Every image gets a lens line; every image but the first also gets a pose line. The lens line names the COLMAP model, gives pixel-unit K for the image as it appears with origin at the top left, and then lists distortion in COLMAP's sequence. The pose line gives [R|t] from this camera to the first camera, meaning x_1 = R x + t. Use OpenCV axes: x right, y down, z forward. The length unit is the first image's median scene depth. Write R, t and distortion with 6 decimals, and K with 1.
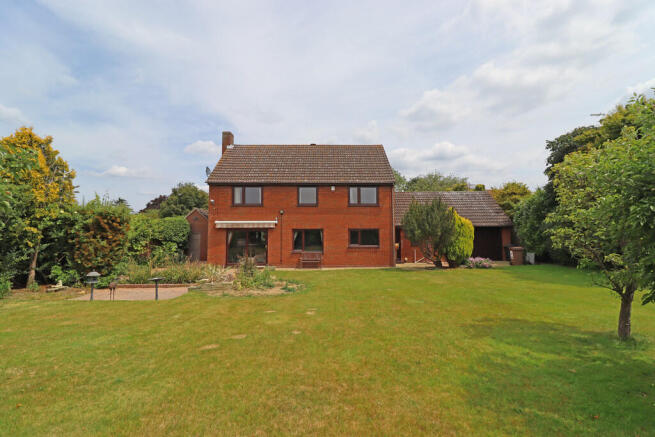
lens RADIAL K [[303.5, 0, 327.5], [0, 303.5, 218.5], [0, 0, 1]] dist [0.000902, -0.000274]
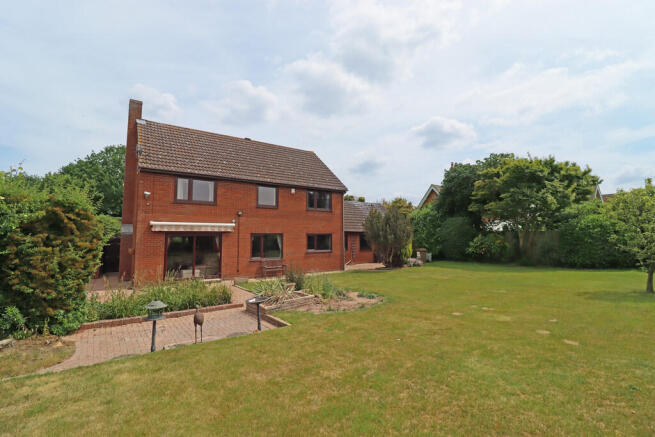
lens RADIAL K [[303.5, 0, 327.5], [0, 303.5, 218.5], [0, 0, 1]] dist [0.000902, -0.000274]
pose [[0.827951, 0.035485, 0.559676, -0.419984], [-0.023990, 0.999324, -0.027870, 0.011094], [-0.560287, 0.009649, 0.828243, 0.159269]]
